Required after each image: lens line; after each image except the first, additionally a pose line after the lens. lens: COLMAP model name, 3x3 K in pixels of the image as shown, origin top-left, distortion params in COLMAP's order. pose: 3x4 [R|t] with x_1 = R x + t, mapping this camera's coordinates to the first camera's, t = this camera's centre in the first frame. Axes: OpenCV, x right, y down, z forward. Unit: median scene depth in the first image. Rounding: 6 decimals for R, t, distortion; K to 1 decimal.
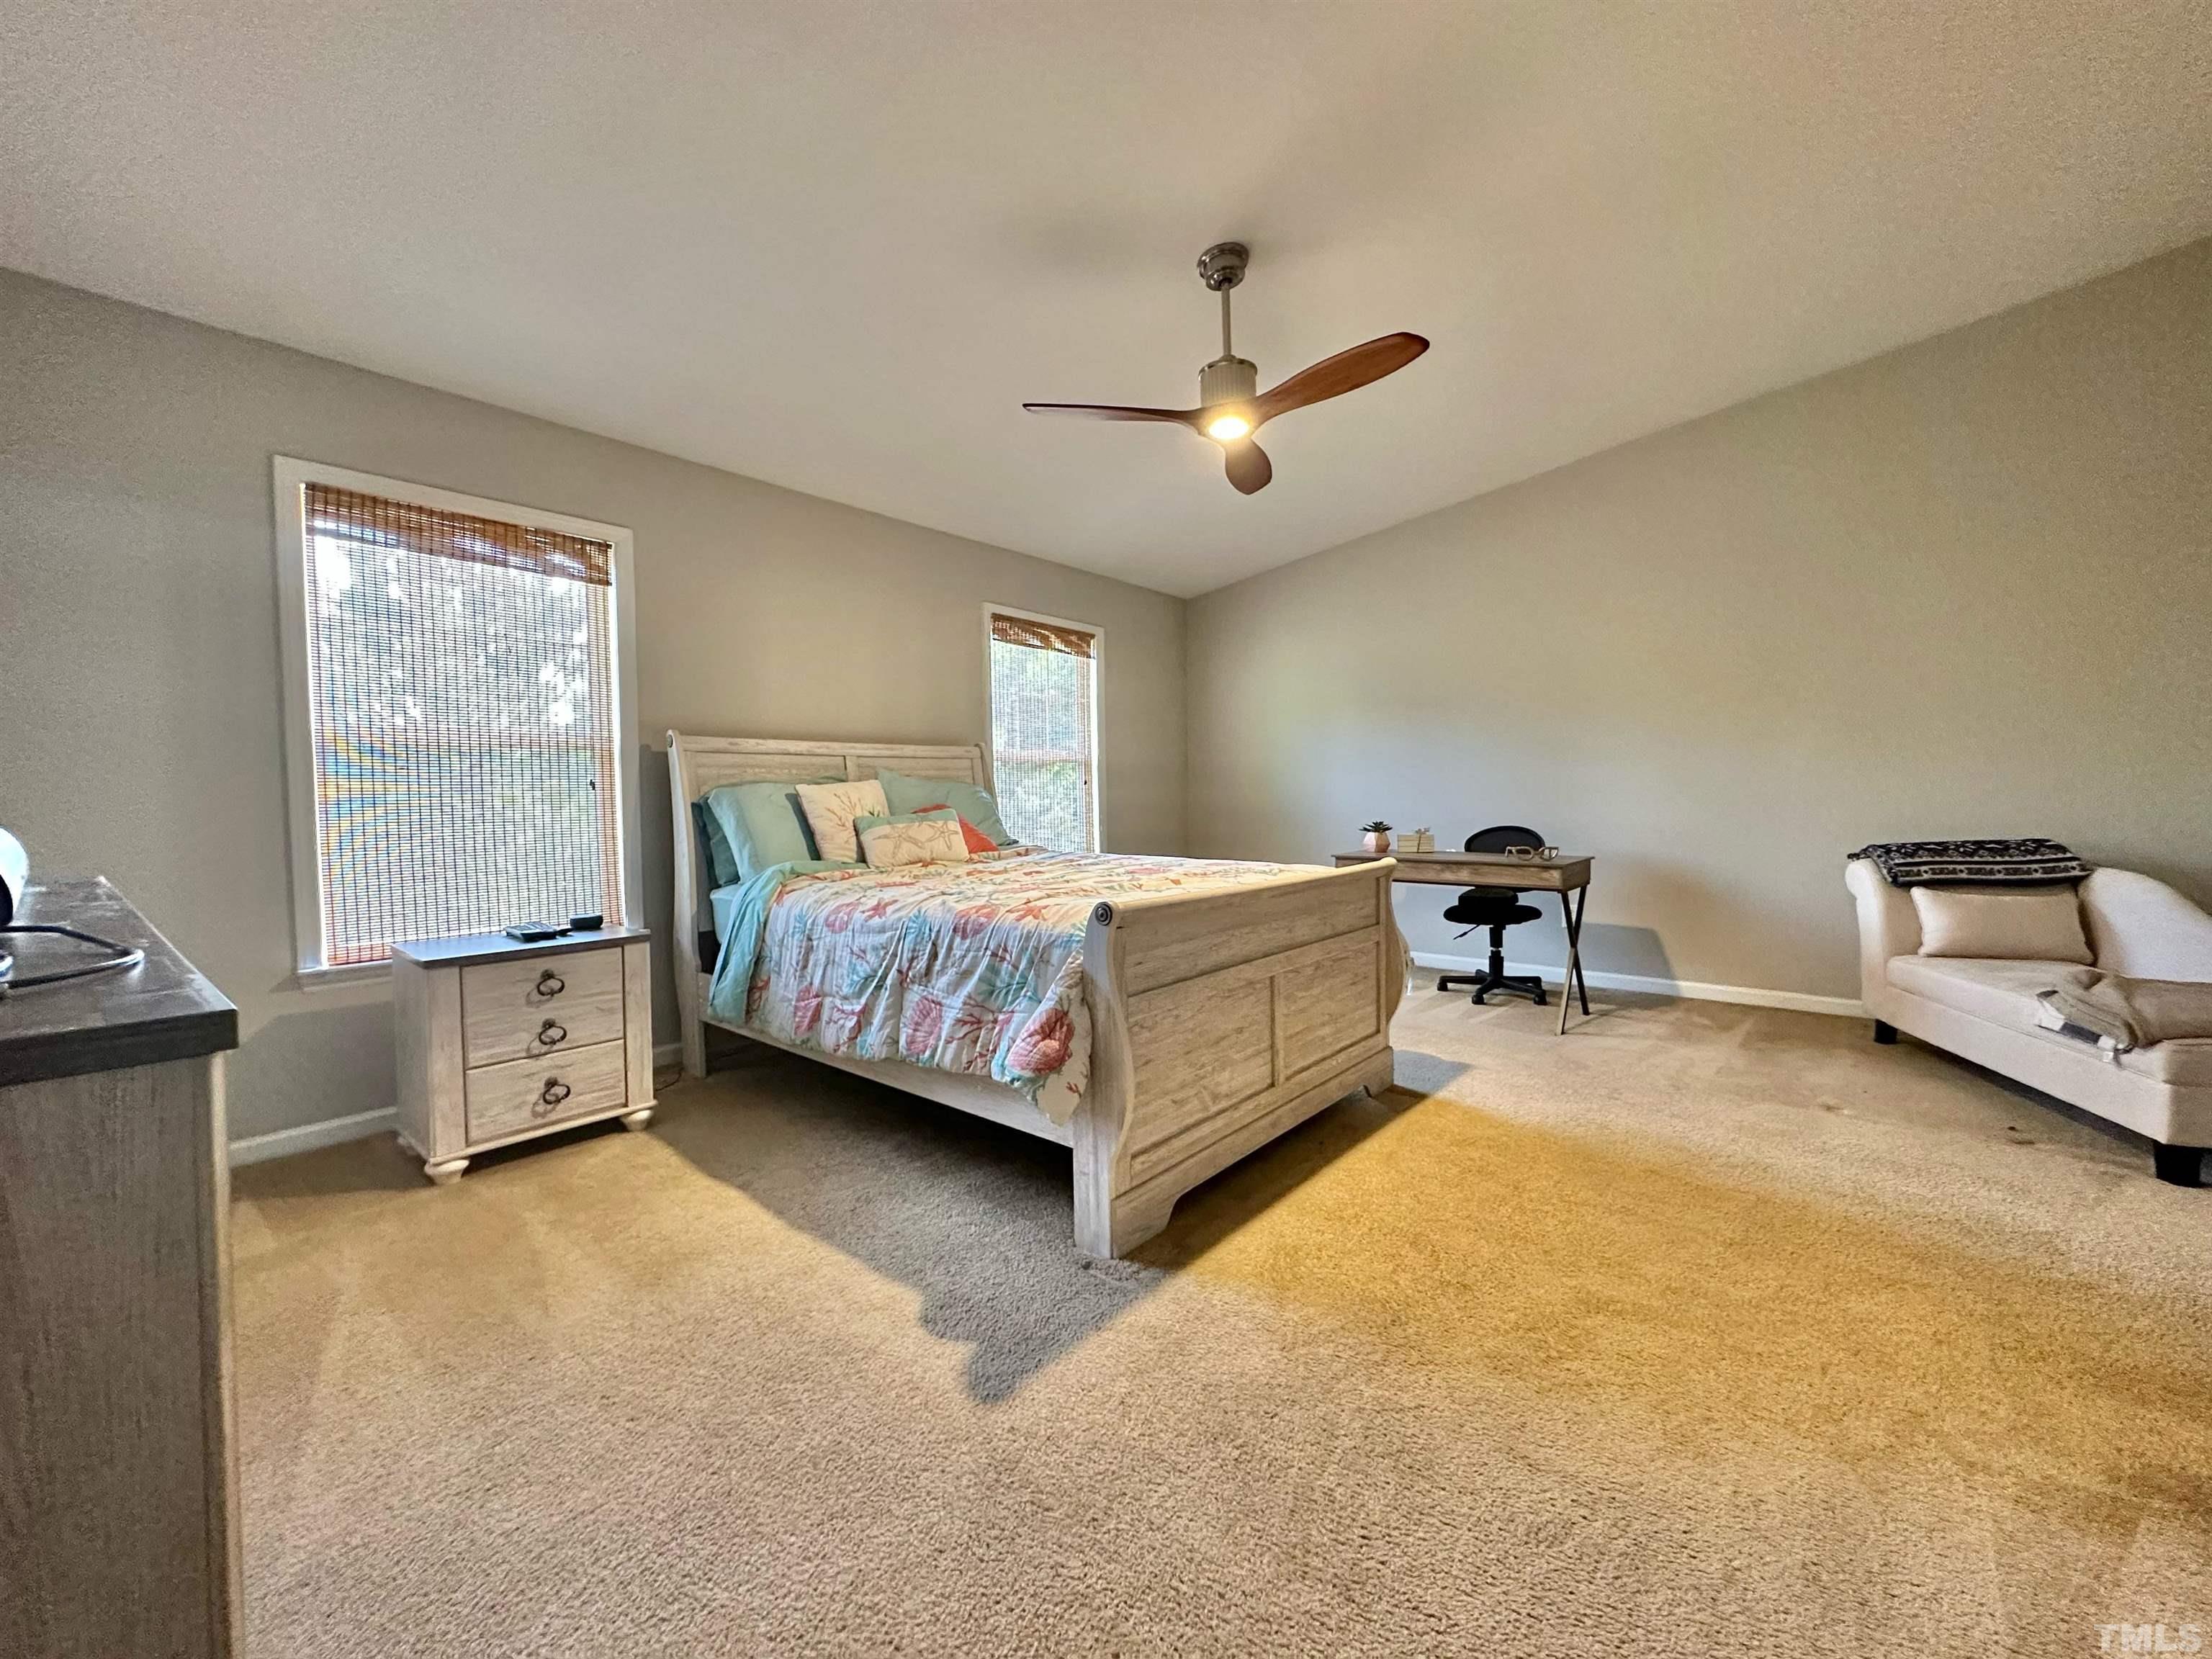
lens RADIAL K [[884.5, 0, 1104.2], [0, 884.5, 820.0], [0, 0, 1]] dist [0.003154, 0.000098]
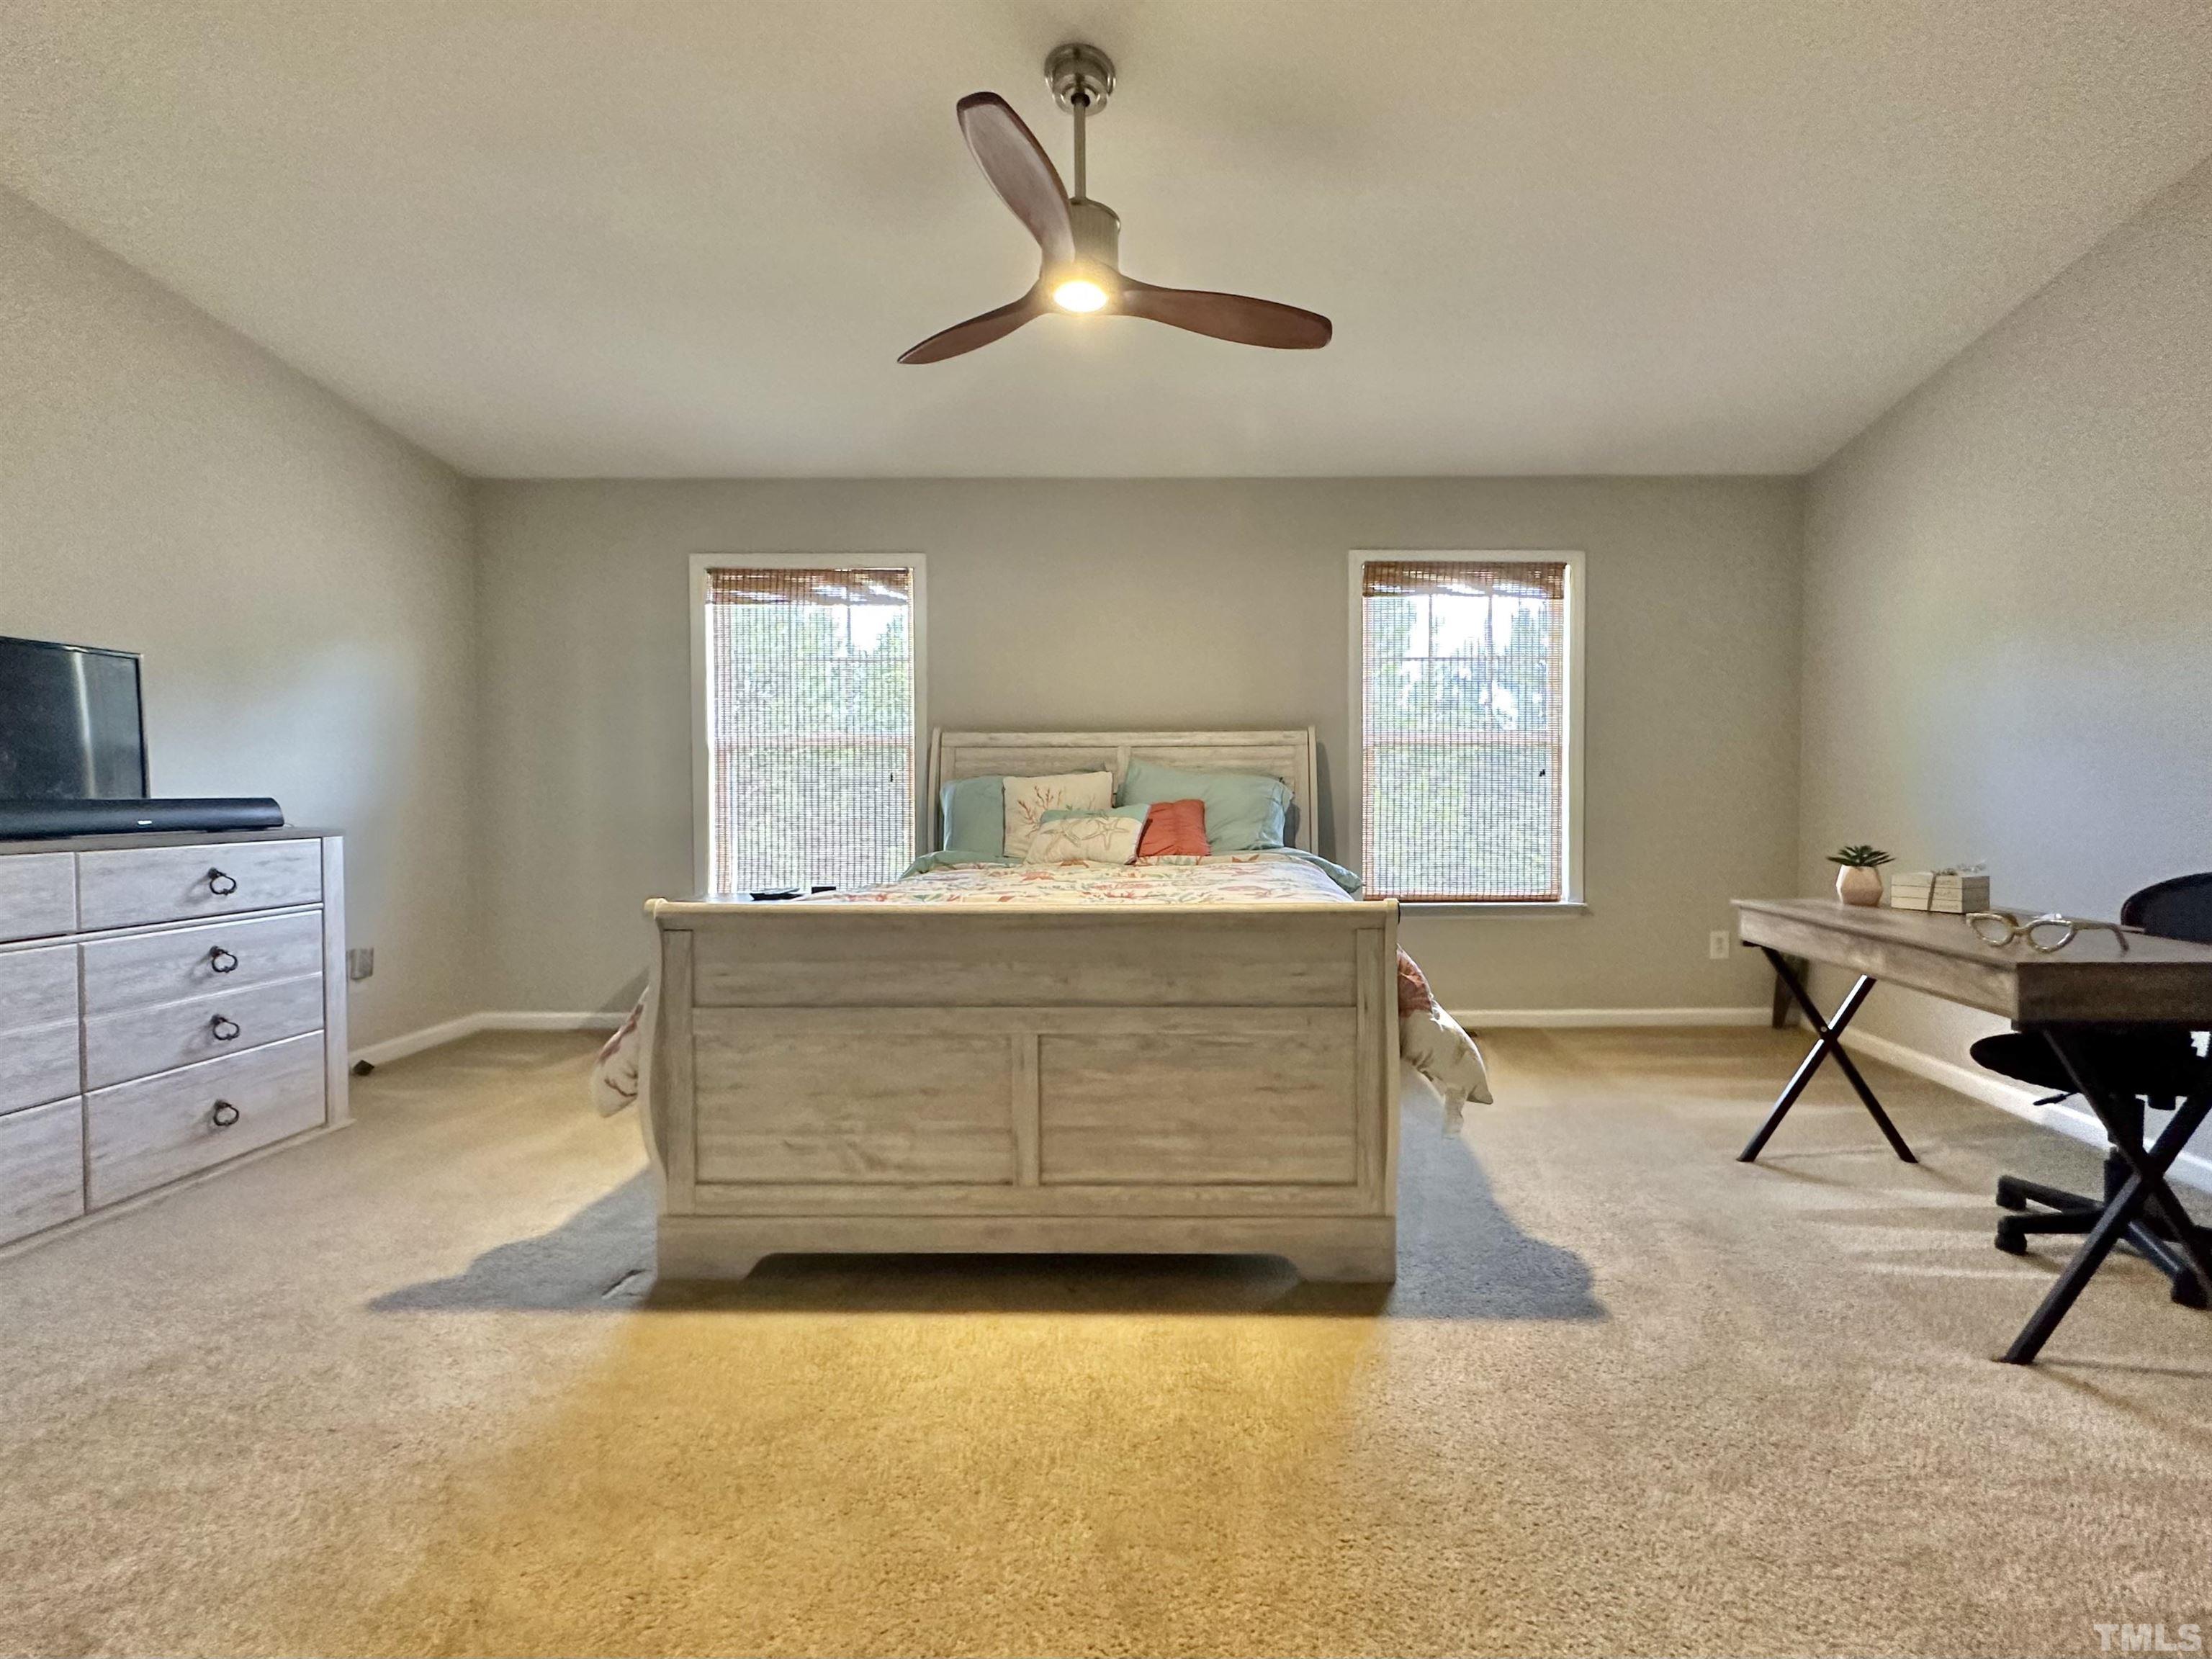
lens RADIAL K [[973.7, 0, 1105.6], [0, 973.7, 830.0], [0, 0, 1]] dist [-0.000470, -0.000244]
pose [[0.647897, 0.040314, -0.760661, 0.668942], [-0.029871, 0.999175, 0.027512, -0.015148], [0.761142, 0.004897, 0.648567, 0.420216]]
